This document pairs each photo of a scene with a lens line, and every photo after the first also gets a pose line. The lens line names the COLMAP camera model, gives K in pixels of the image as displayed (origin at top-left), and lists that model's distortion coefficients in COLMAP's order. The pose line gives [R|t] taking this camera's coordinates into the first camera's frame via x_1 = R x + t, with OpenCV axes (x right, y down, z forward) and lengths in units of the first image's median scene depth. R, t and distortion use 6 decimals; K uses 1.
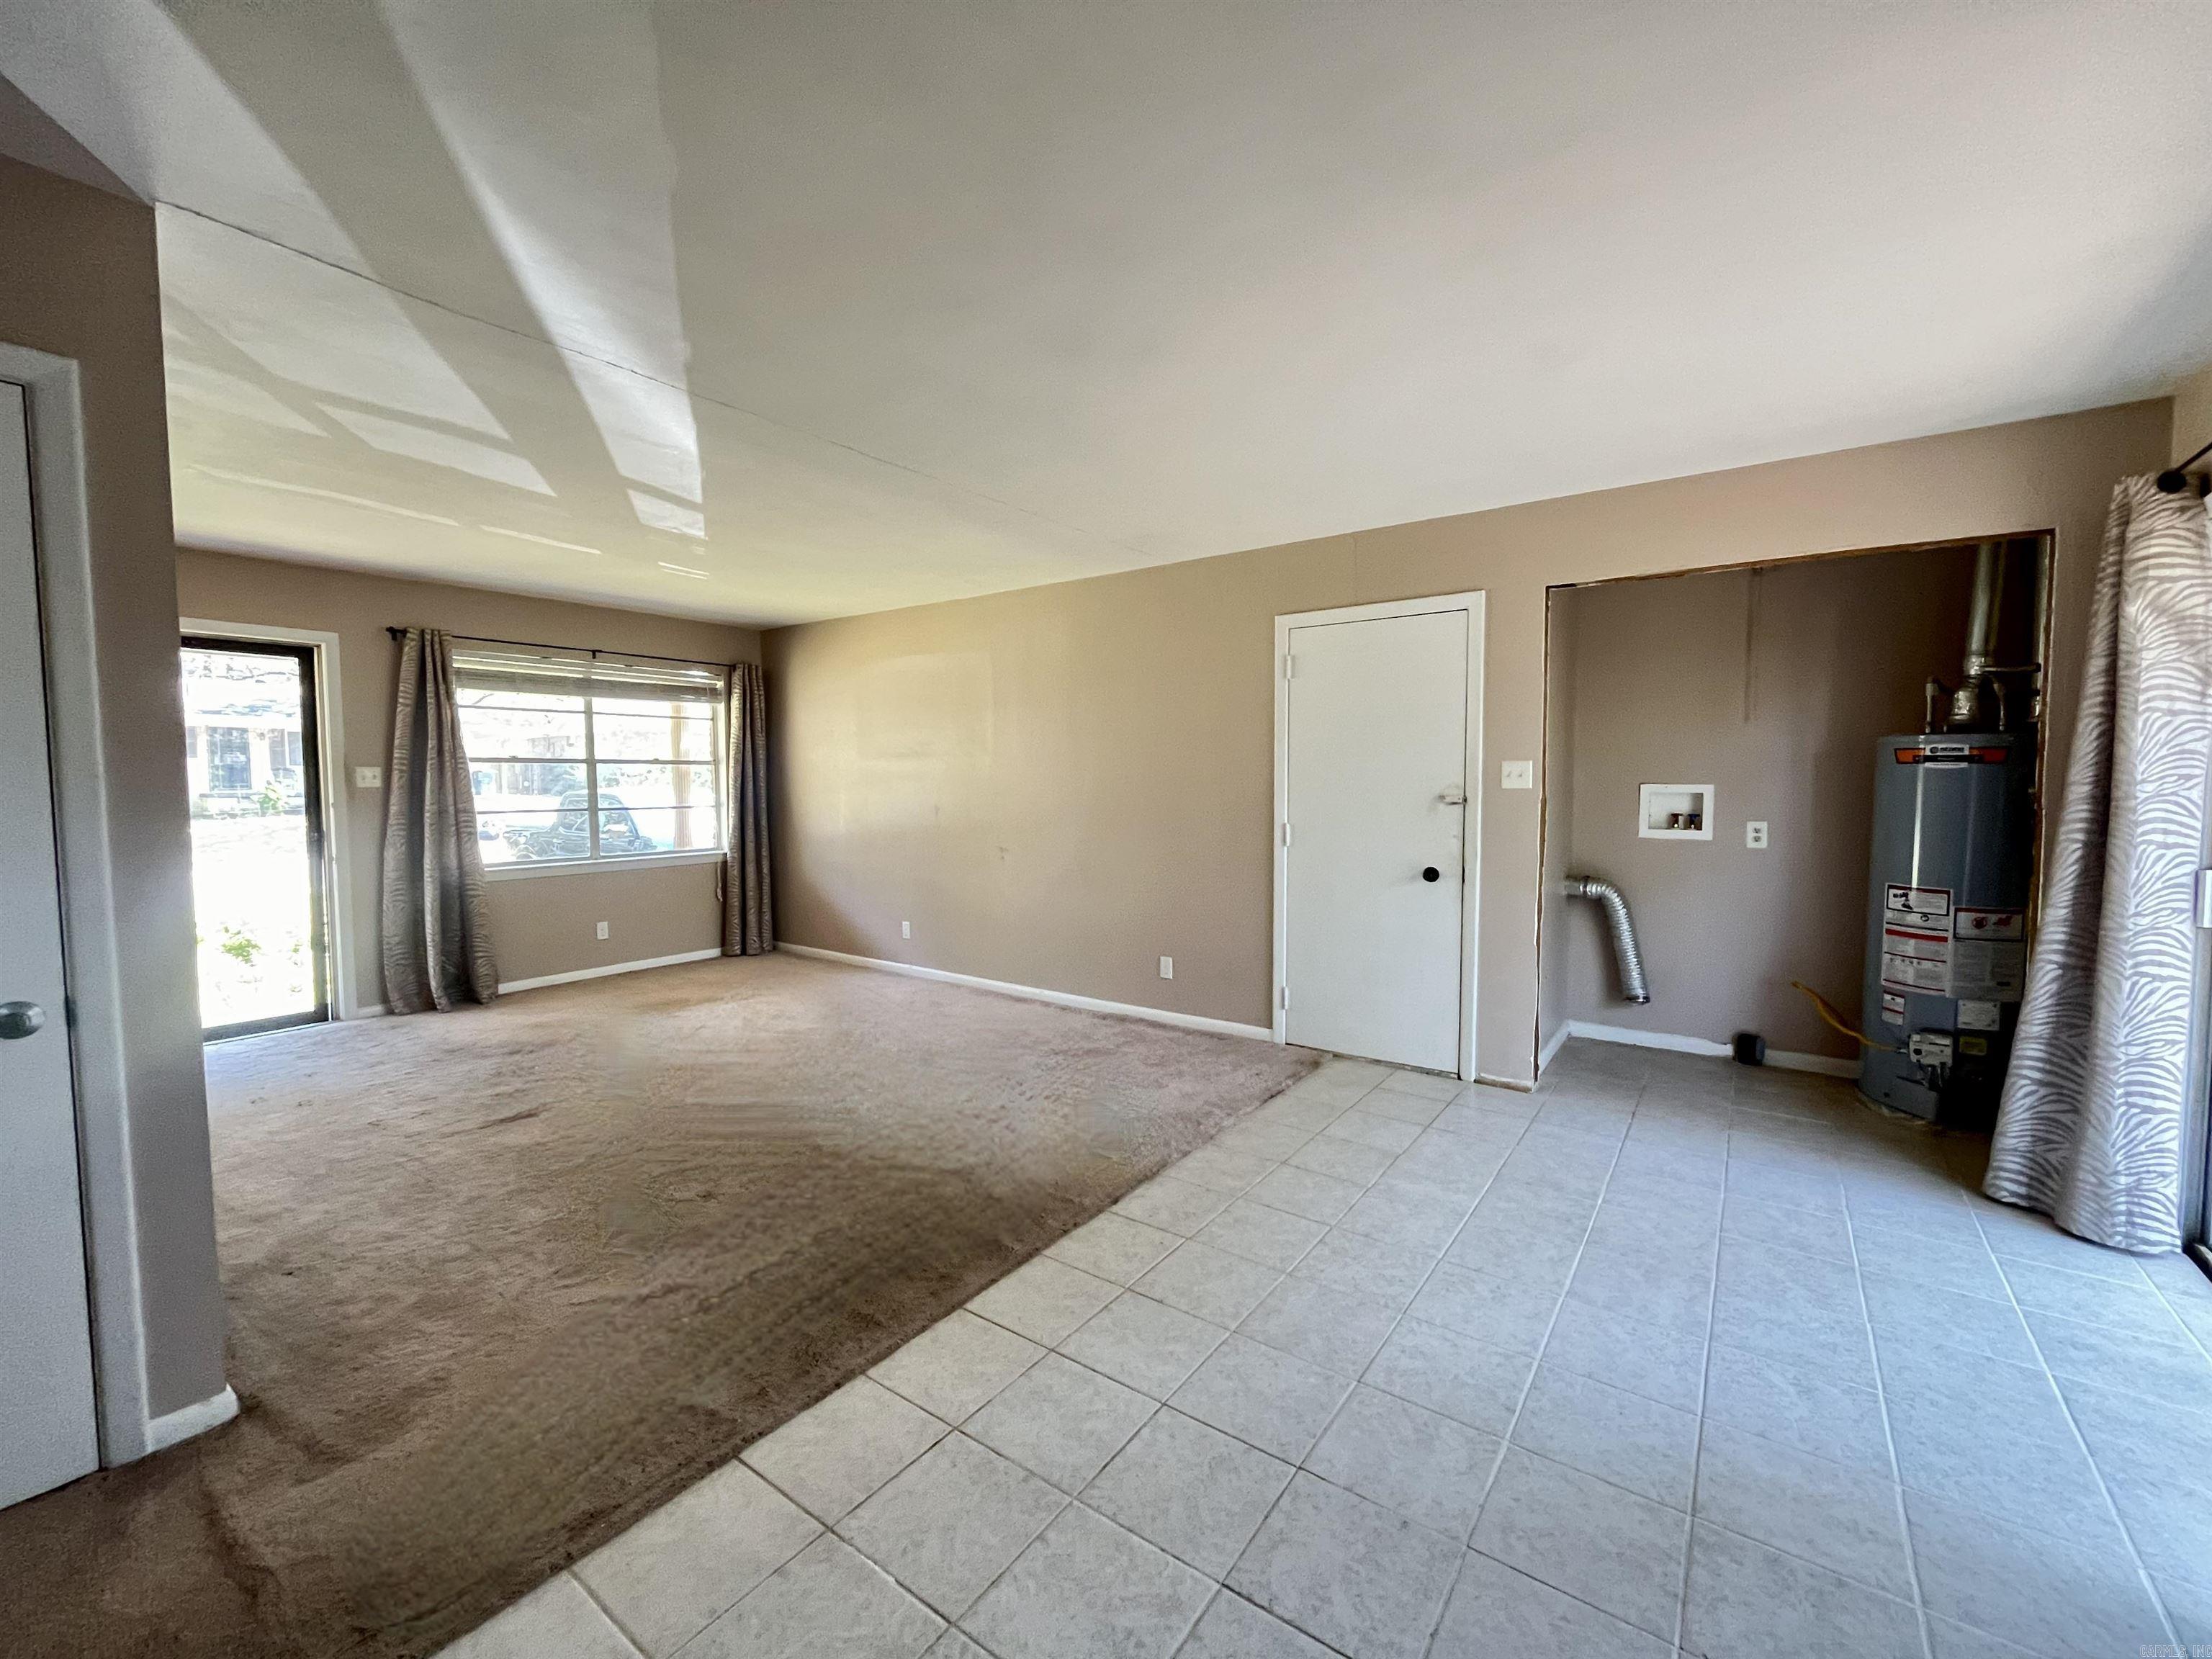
lens RADIAL K [[894.8, 0, 1106.0], [0, 894.8, 829.5], [0, 0, 1]] dist [-0.003781, -0.000319]
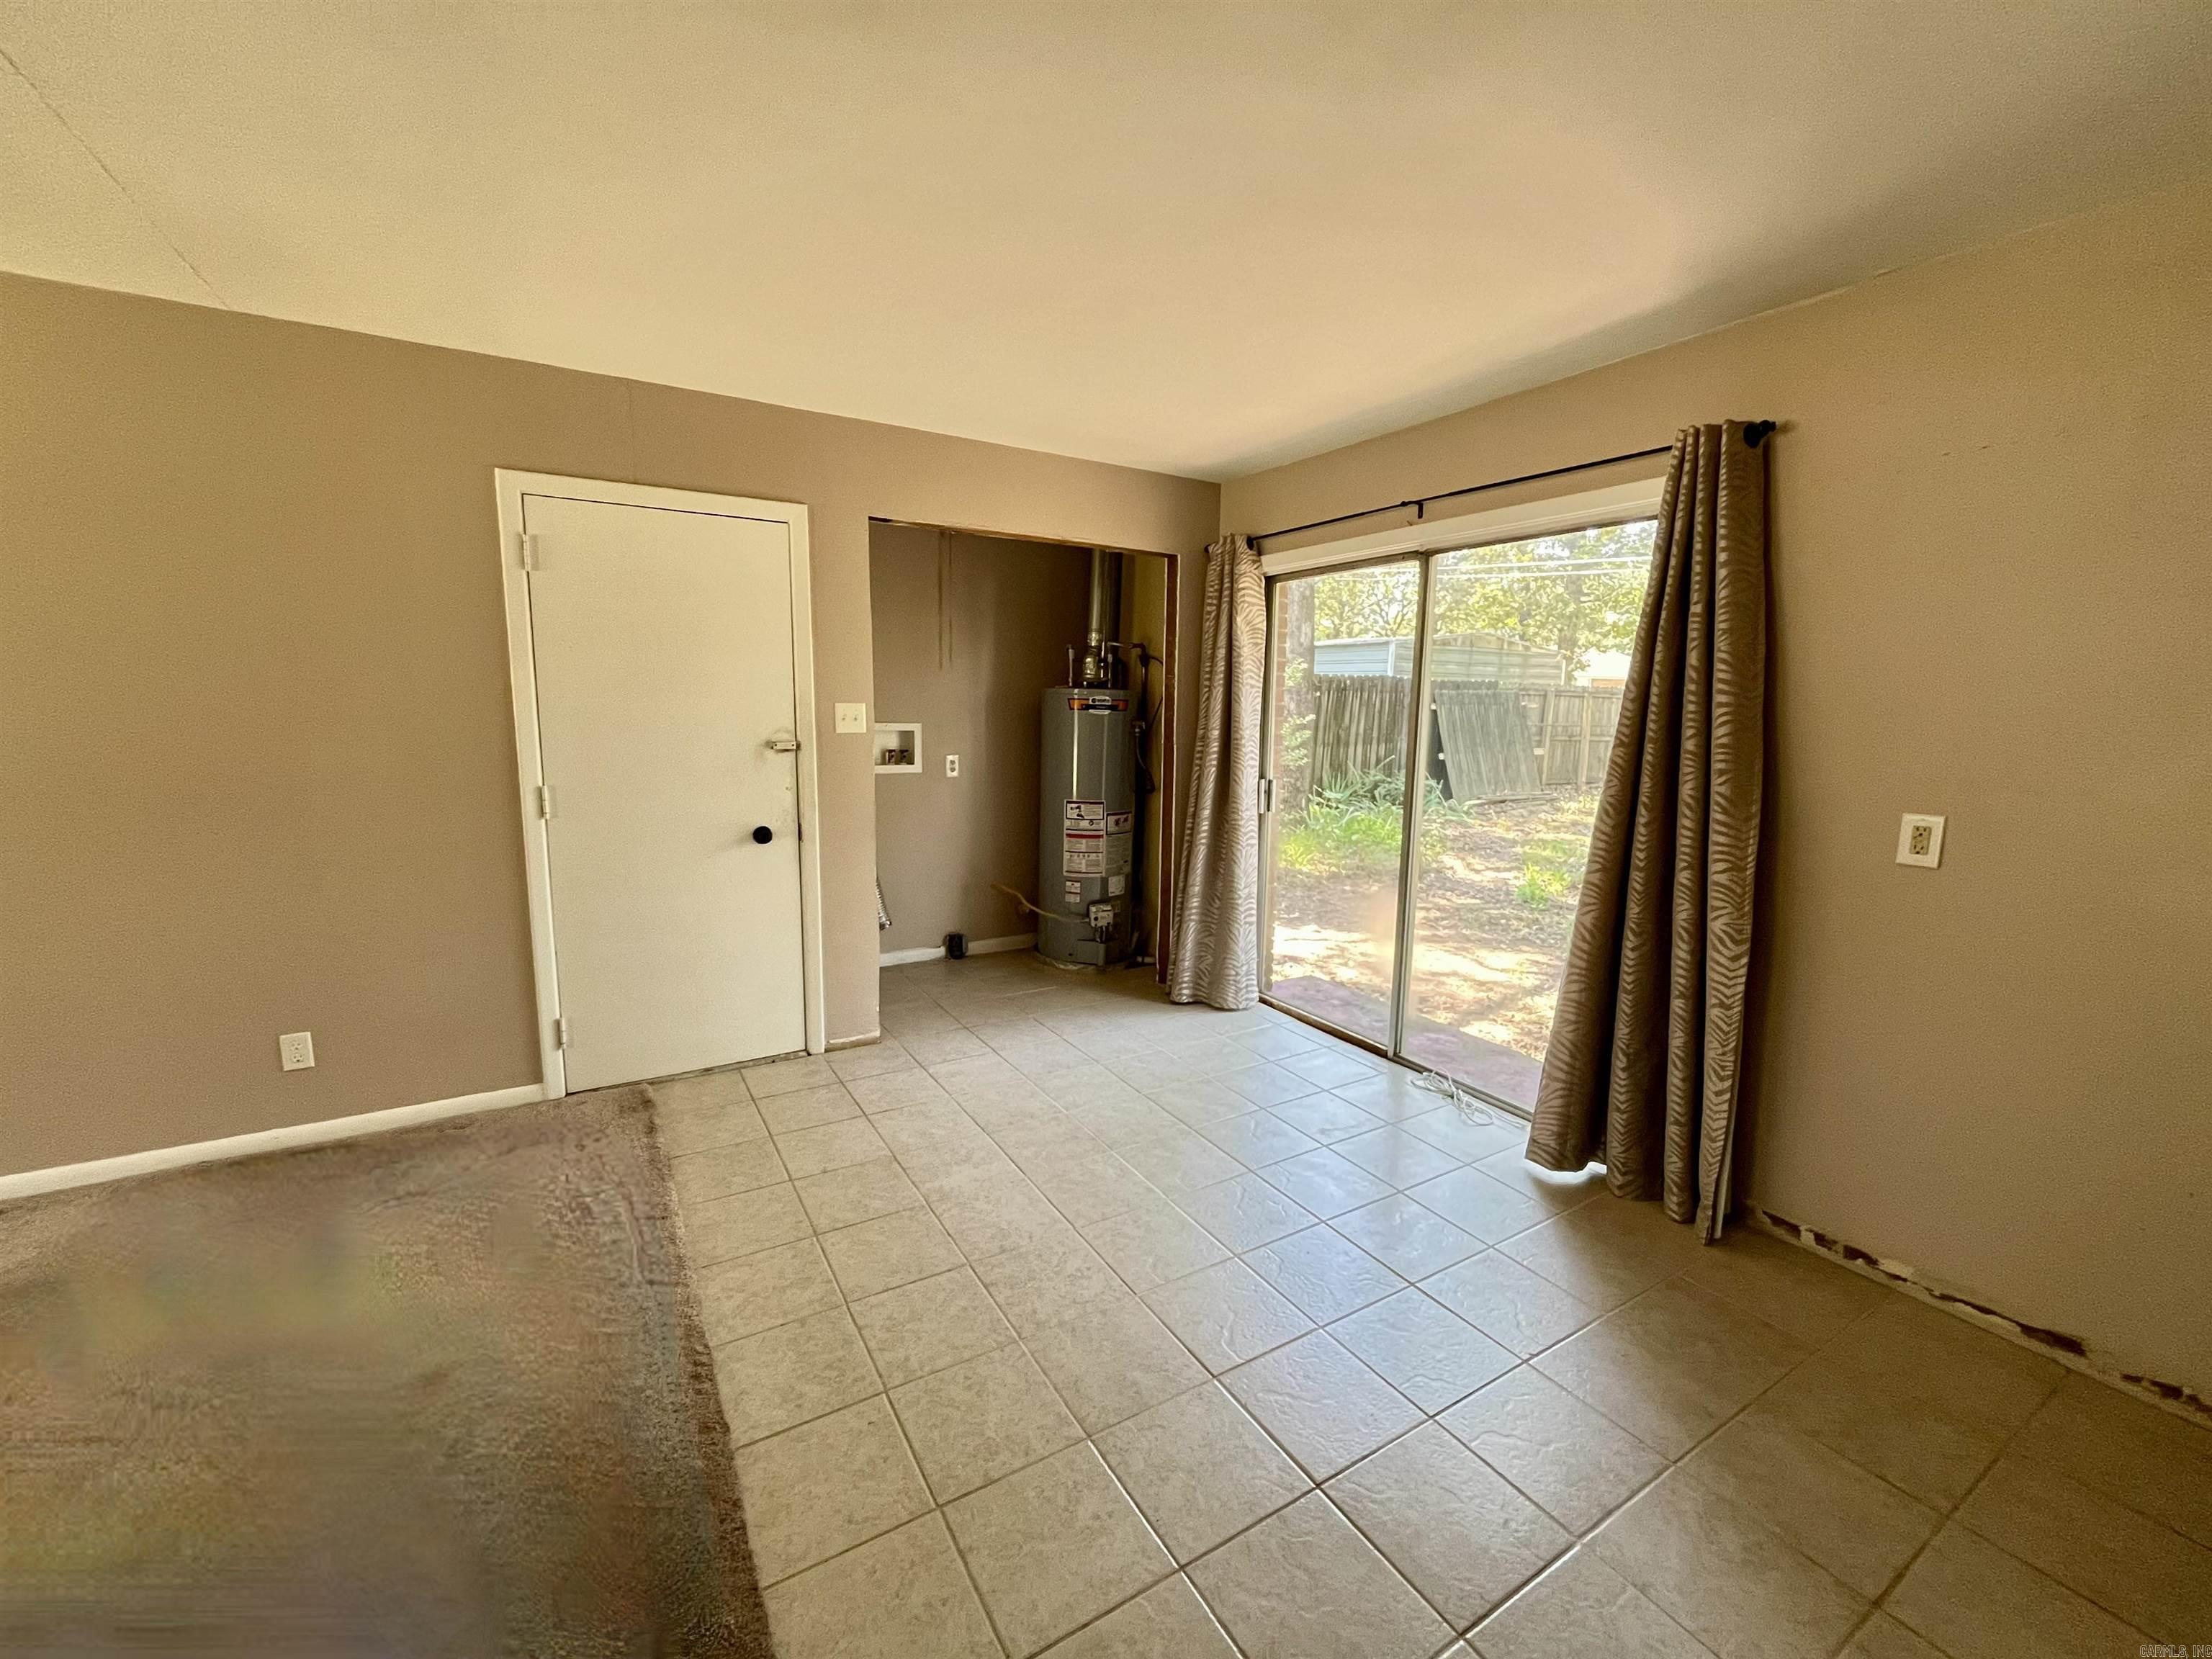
lens RADIAL K [[894.8, 0, 1106.0], [0, 894.8, 829.5], [0, 0, 1]] dist [-0.003781, -0.000319]
pose [[0.387817, -0.120262, 0.913857, -0.297666], [0.033204, 0.992631, 0.116537, -0.044633], [-0.921138, -0.014851, 0.388952, 0.383868]]
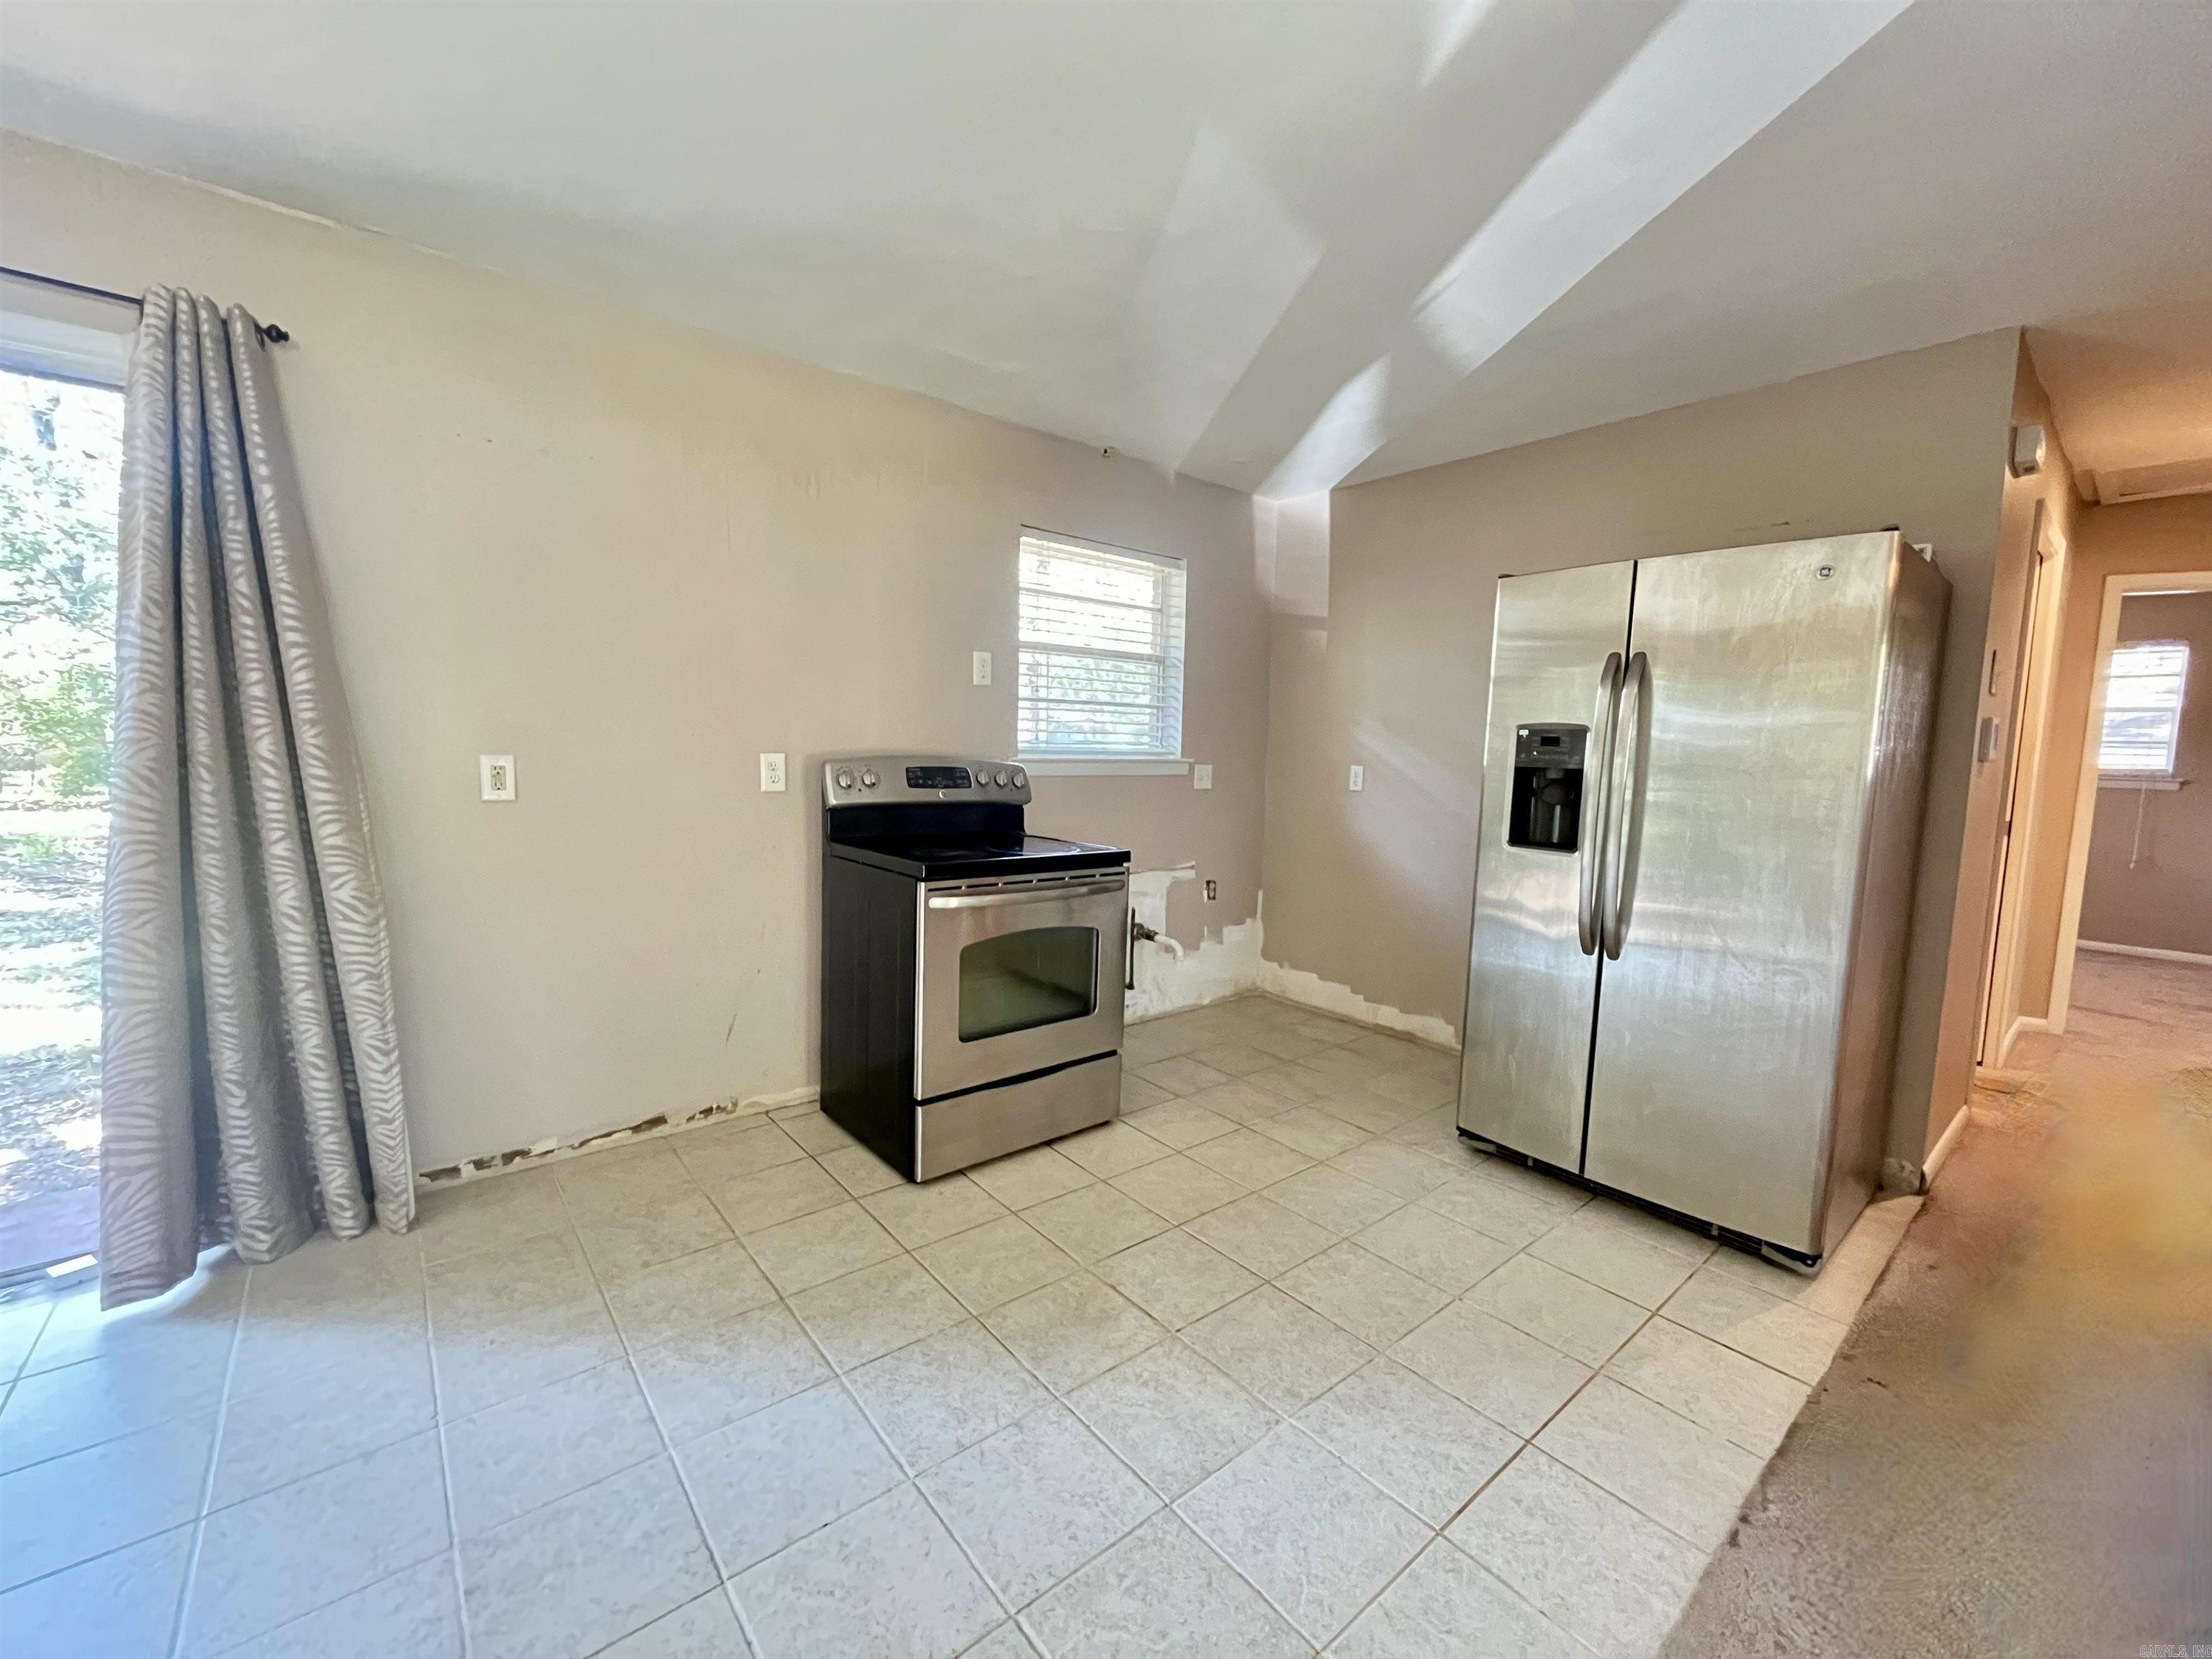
lens RADIAL K [[894.8, 0, 1106.0], [0, 894.8, 829.5], [0, 0, 1]] dist [-0.003781, -0.000319]
pose [[-0.969440, -0.043927, 0.241362, -0.167323], [-0.007333, 0.988588, 0.150467, -0.018784], [-0.245217, 0.144099, -0.958699, 0.644499]]
